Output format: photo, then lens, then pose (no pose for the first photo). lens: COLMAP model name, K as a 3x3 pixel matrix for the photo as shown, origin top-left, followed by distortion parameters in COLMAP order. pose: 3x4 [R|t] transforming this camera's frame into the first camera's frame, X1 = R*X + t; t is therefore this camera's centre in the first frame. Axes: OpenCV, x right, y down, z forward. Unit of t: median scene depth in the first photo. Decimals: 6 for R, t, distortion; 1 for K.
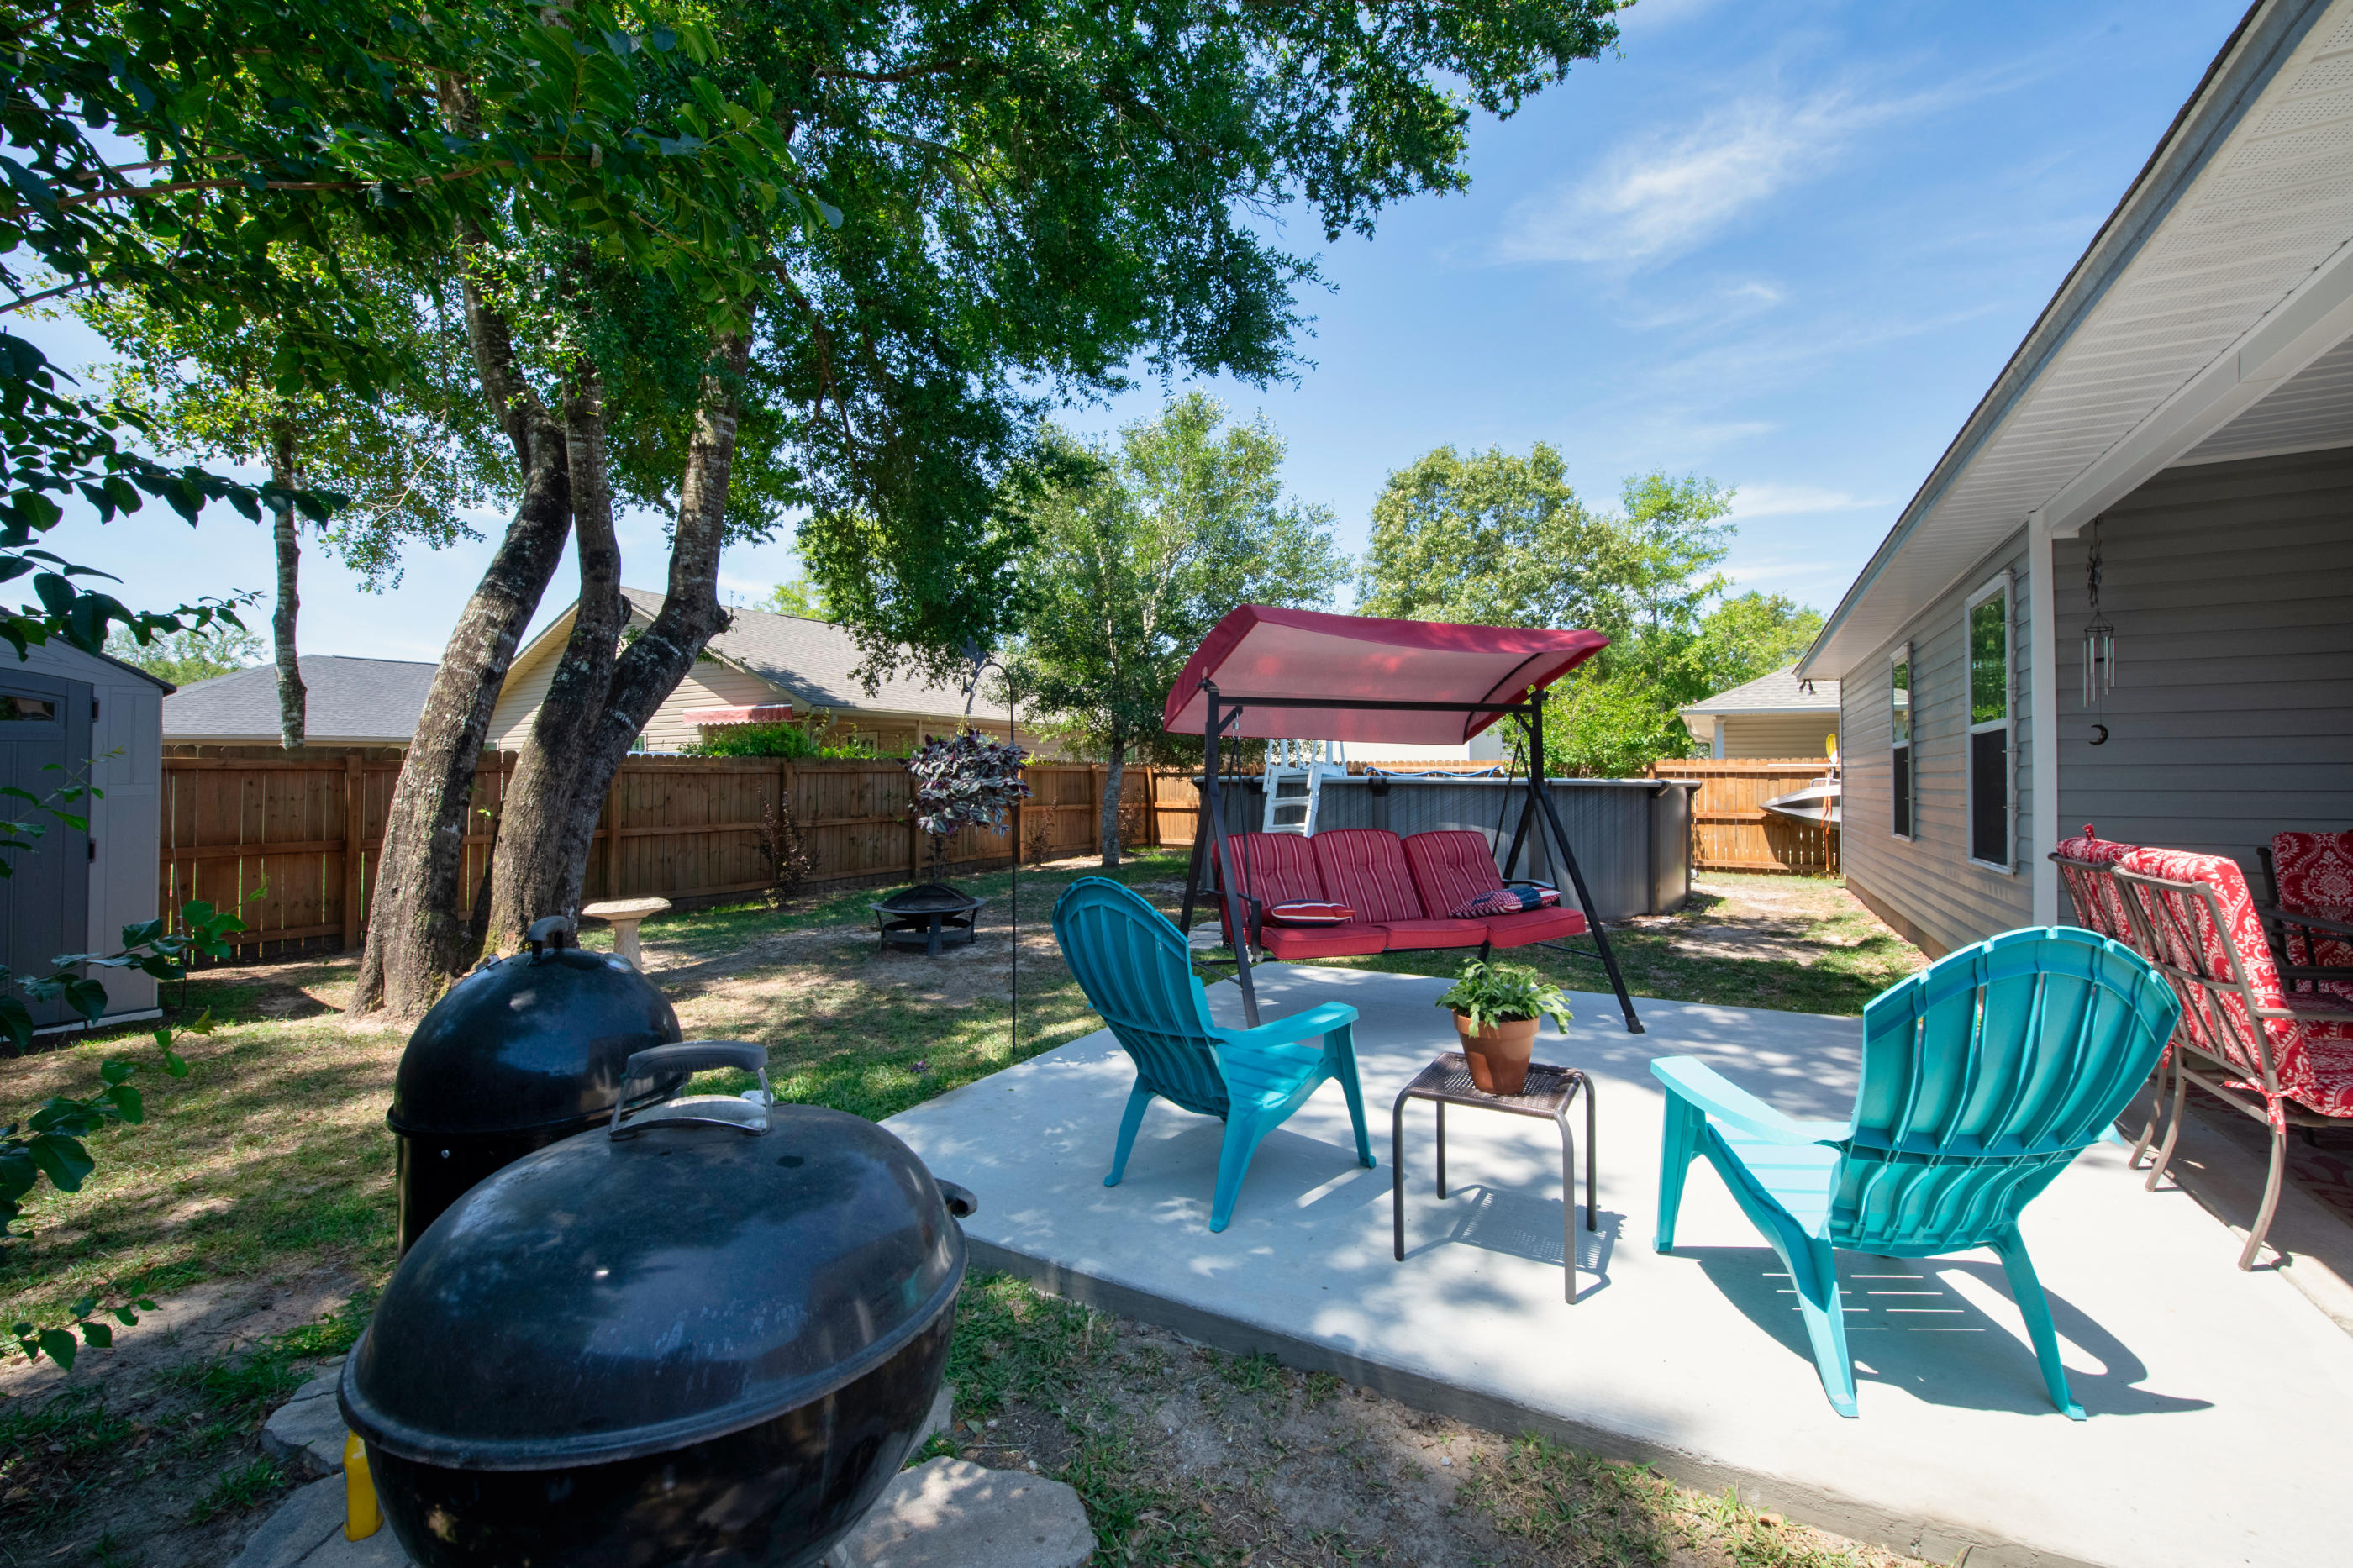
lens RADIAL K [[975.7, 0, 1173.1], [0, 975.7, 747.9], [0, 0, 1]] dist [-0.008524, 0.000050]
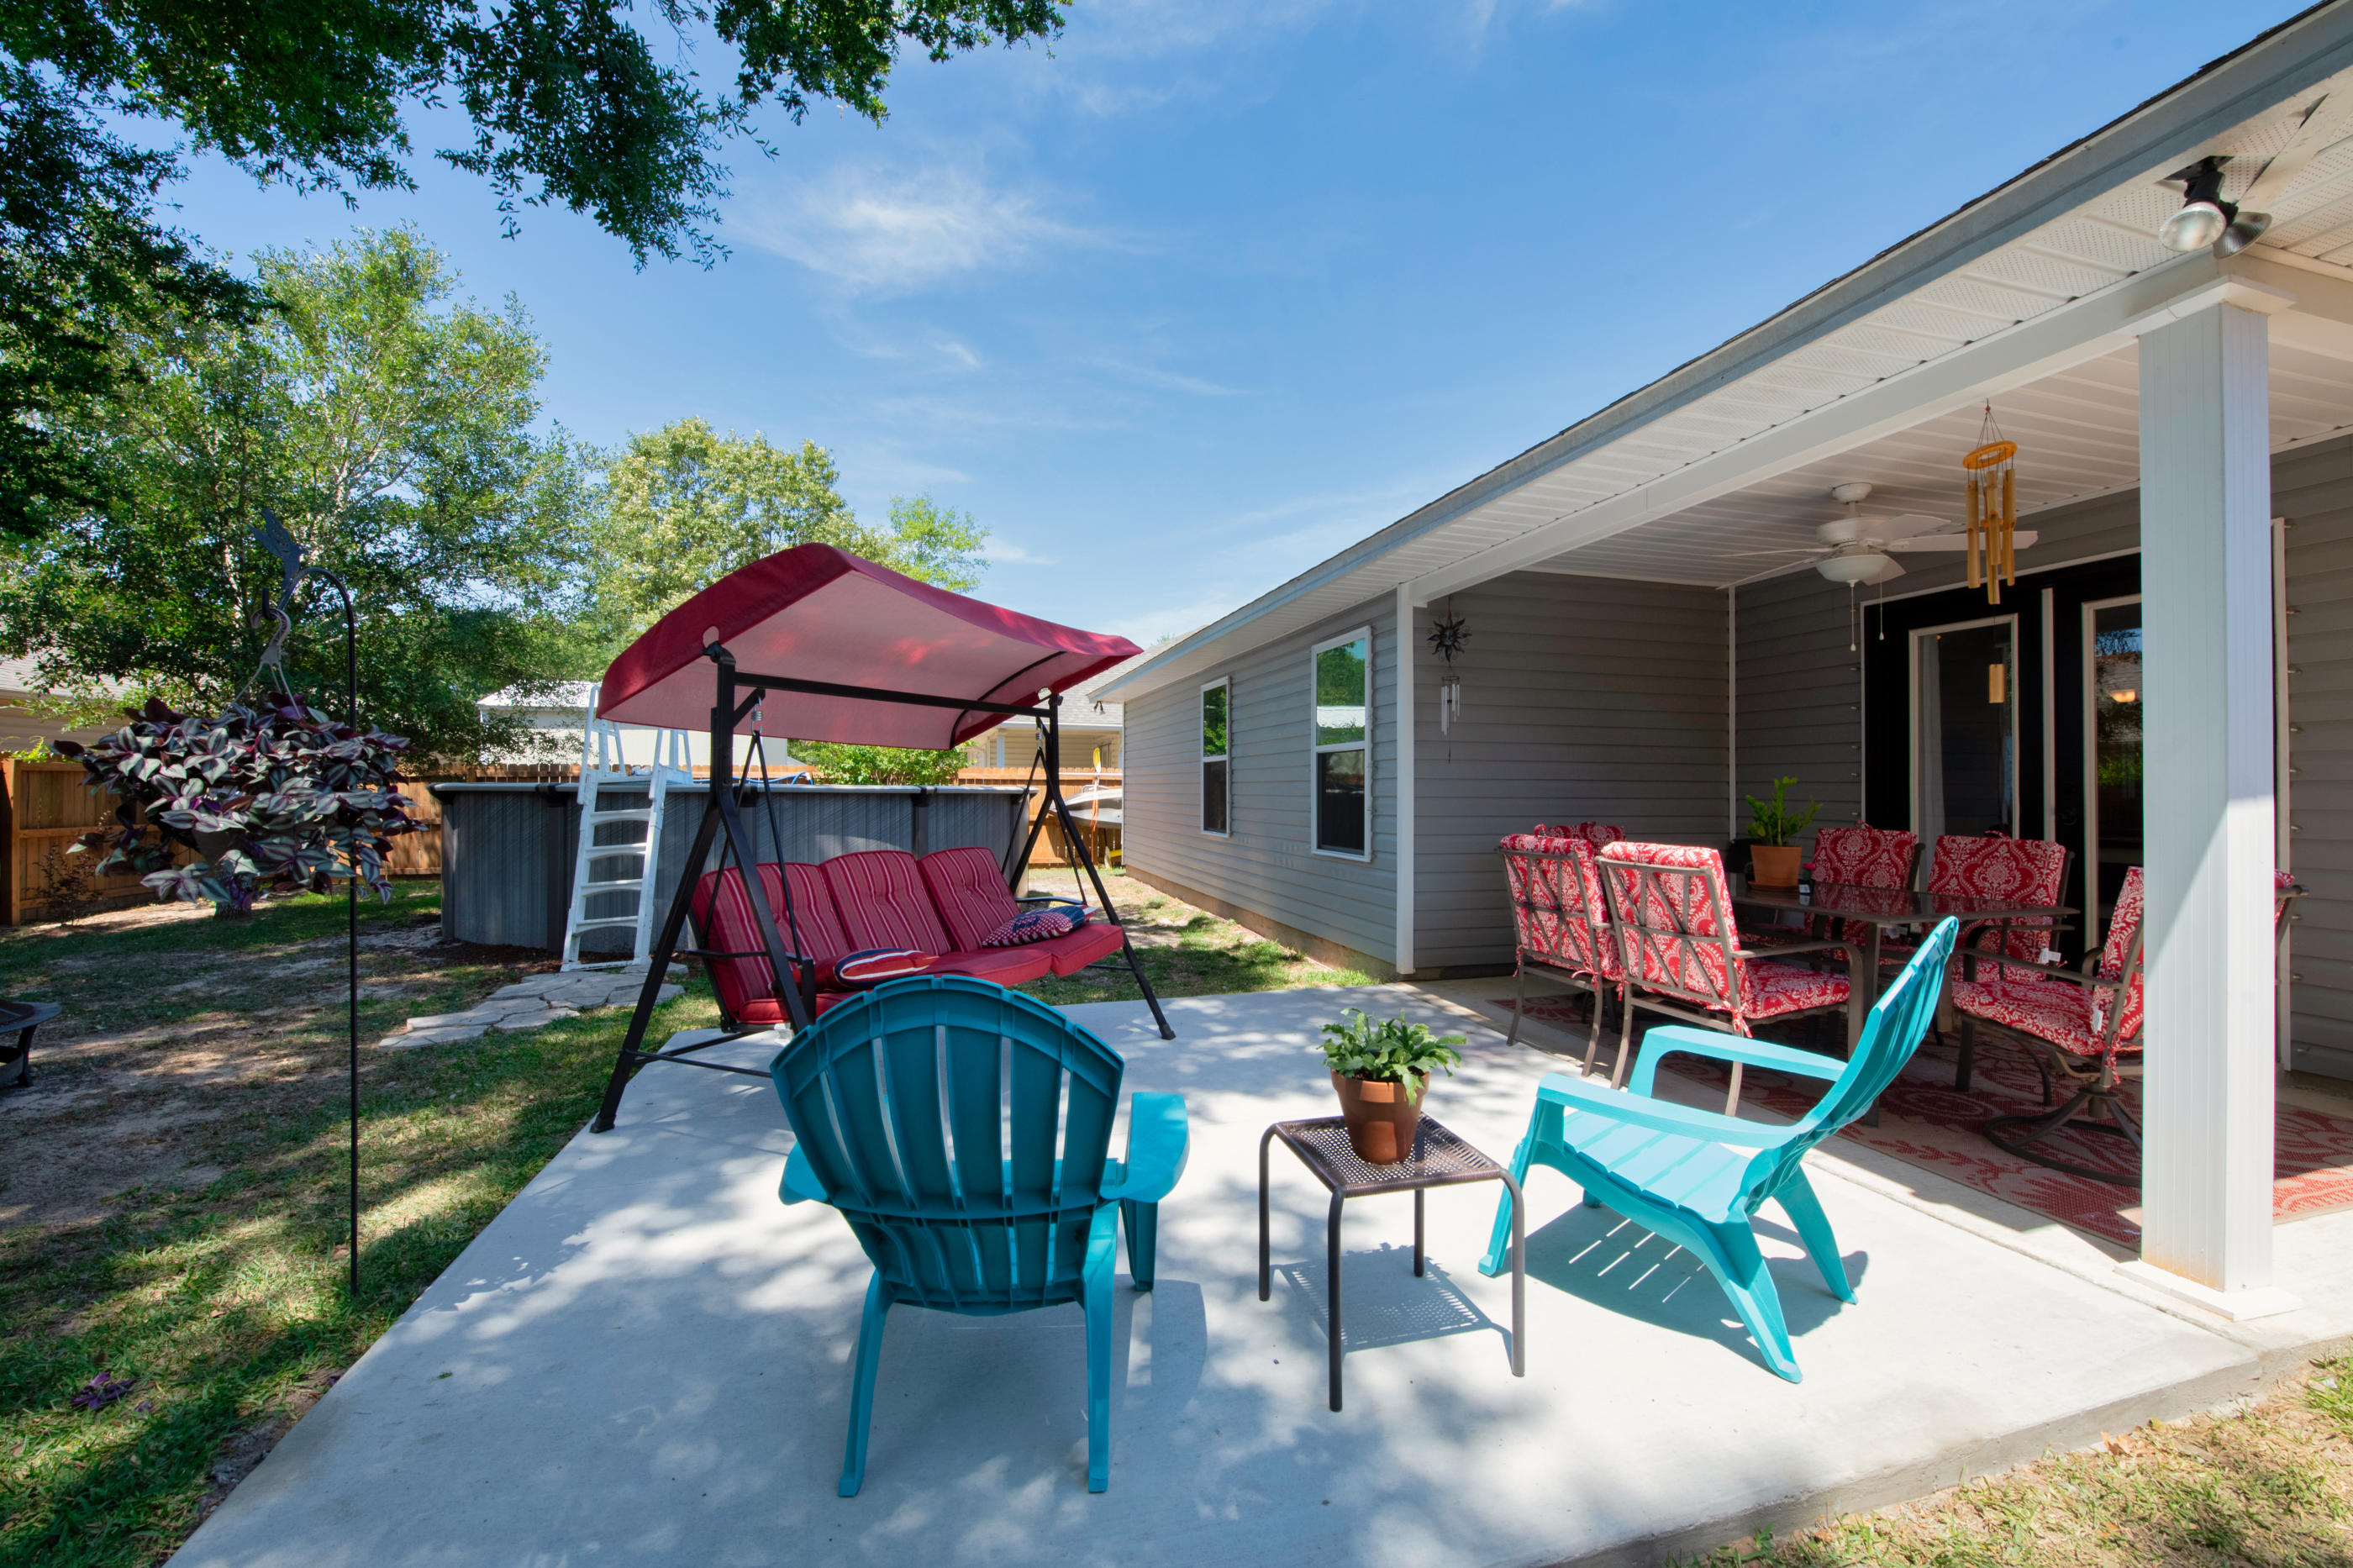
lens RADIAL K [[946.4, 0, 1192.2], [0, 946.4, 786.0], [0, 0, 1]] dist [-0.002084, -0.006744]
pose [[0.699987, -0.001831, 0.714154, -0.100787], [-0.022518, 0.999443, 0.024634, 0.002284], [-0.713801, -0.033325, 0.699555, 0.145403]]
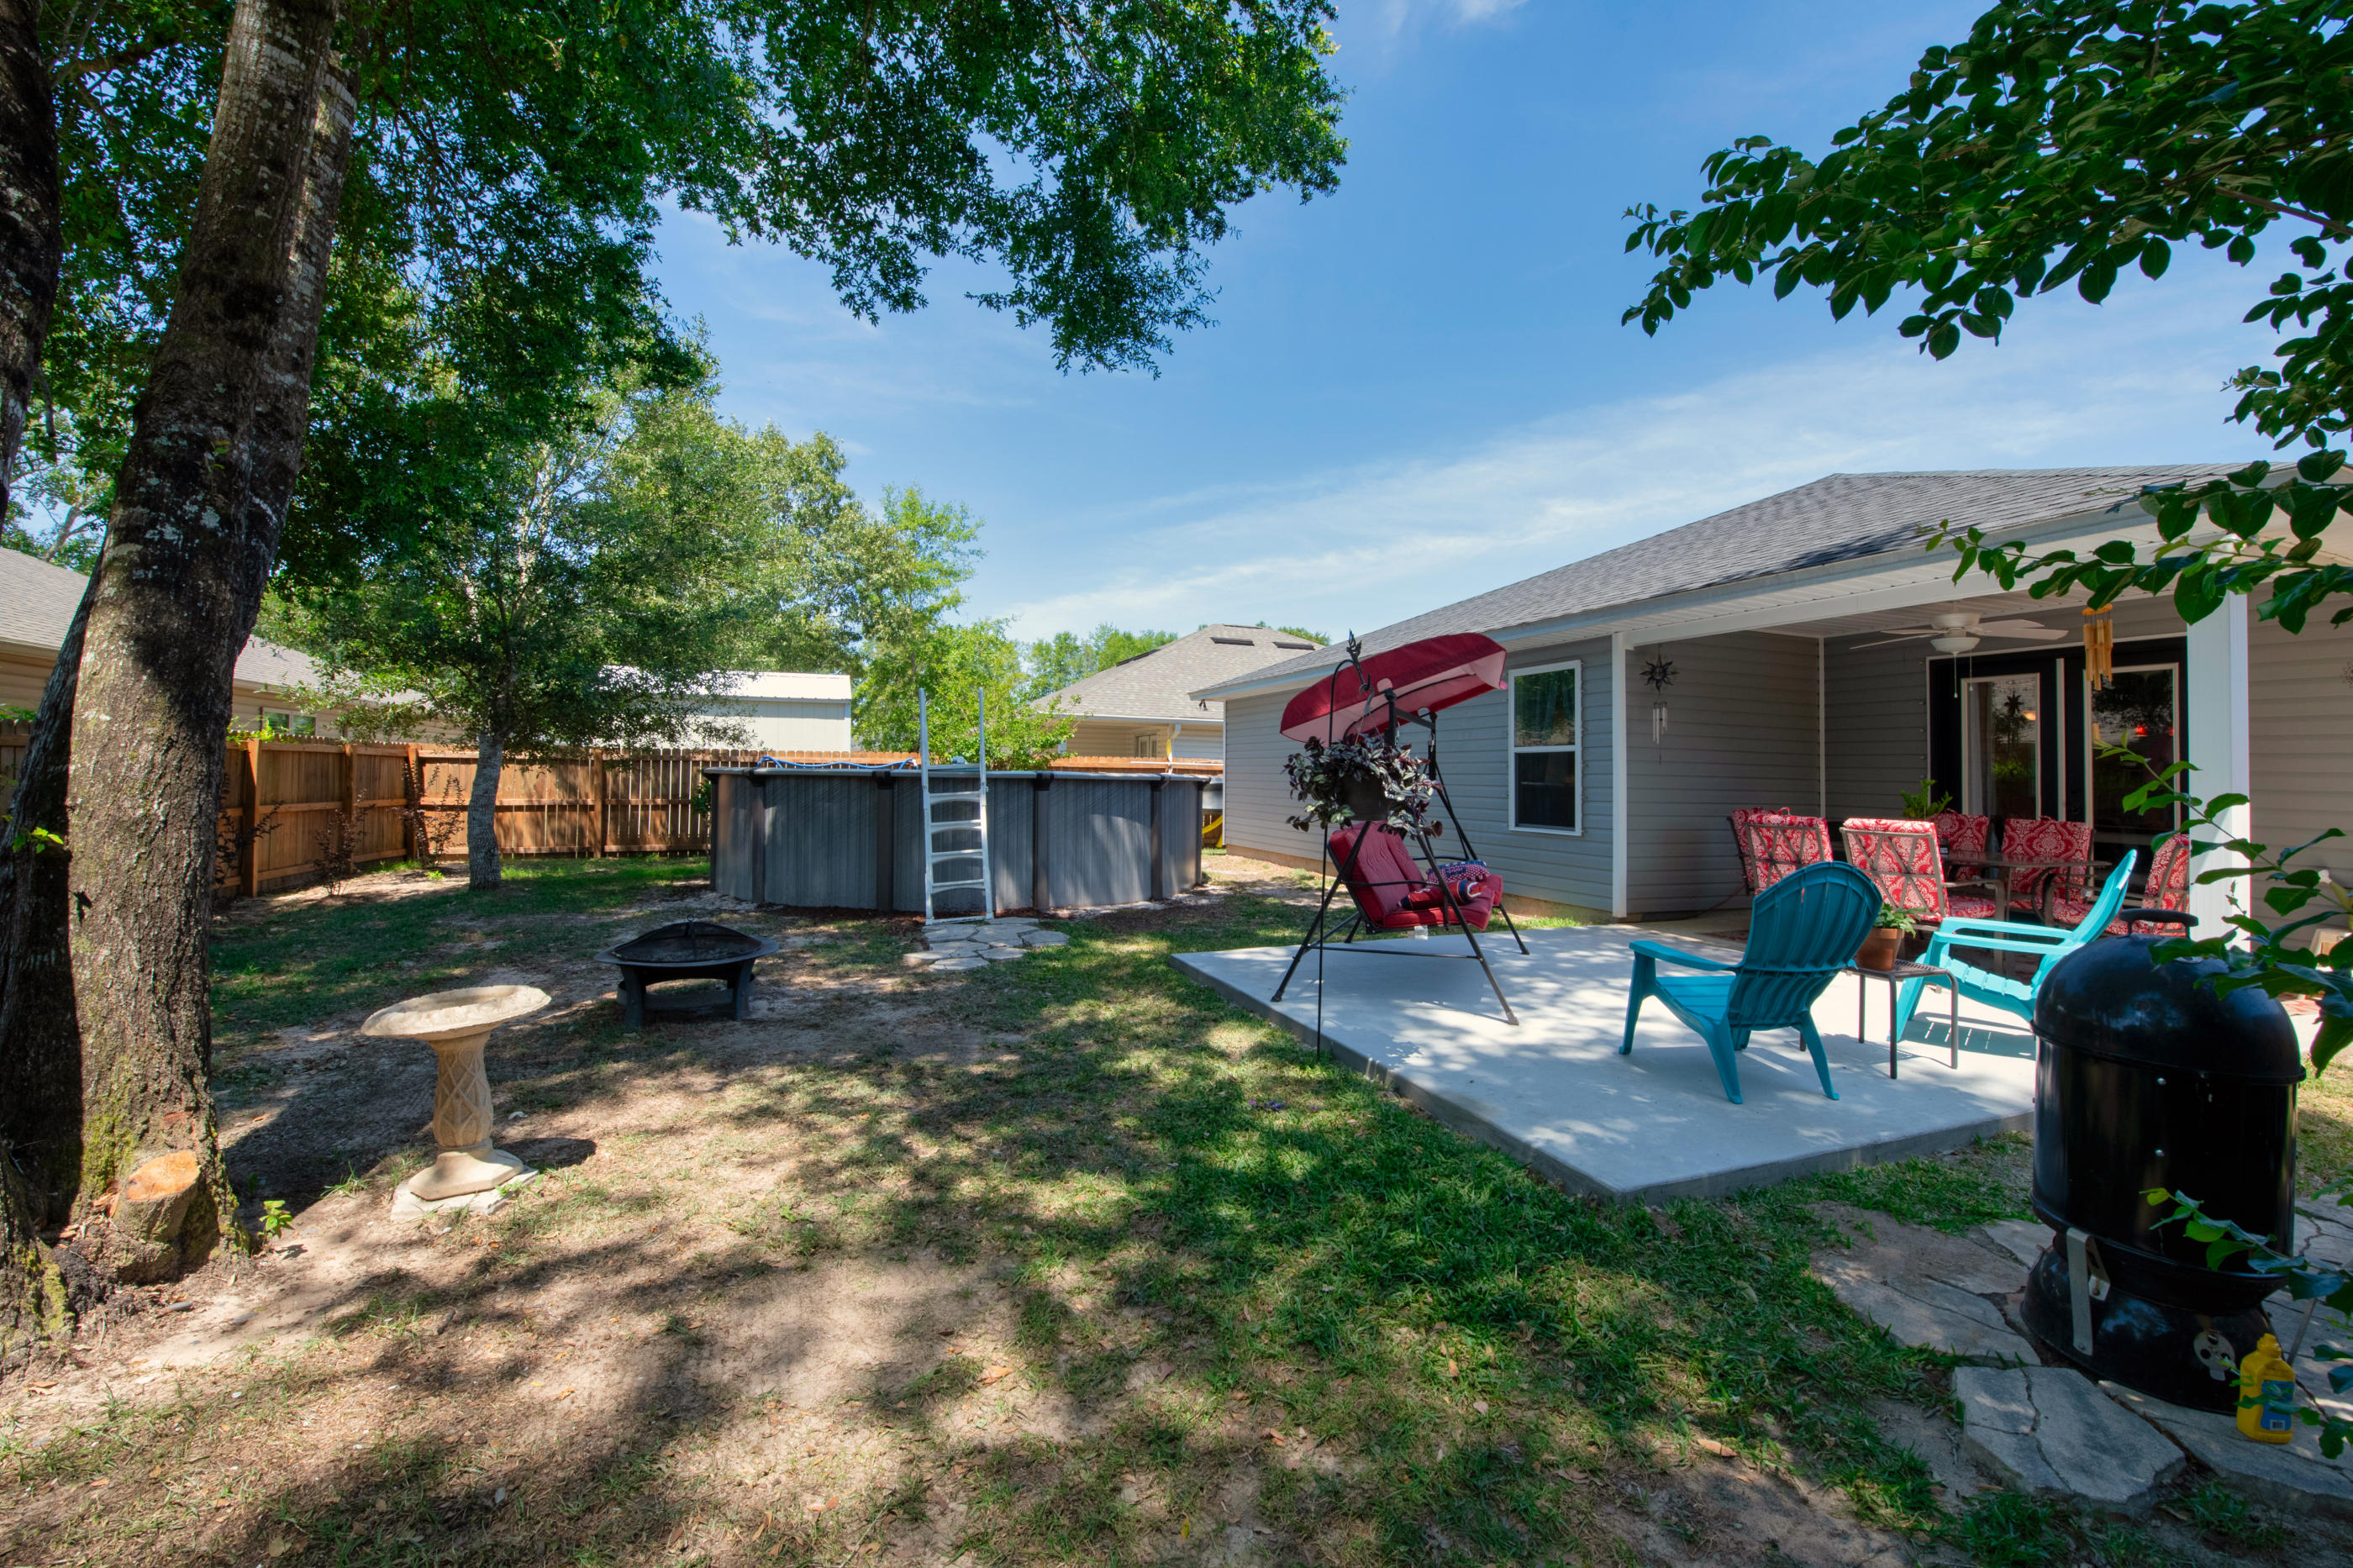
lens RADIAL K [[946.4, 0, 1192.2], [0, 946.4, 786.0], [0, 0, 1]] dist [-0.002084, -0.006744]
pose [[0.622359, -0.004632, 0.782718, -0.460234], [-0.035988, 0.998756, 0.034526, 0.004333], [-0.781904, -0.049655, 0.621418, 0.250818]]
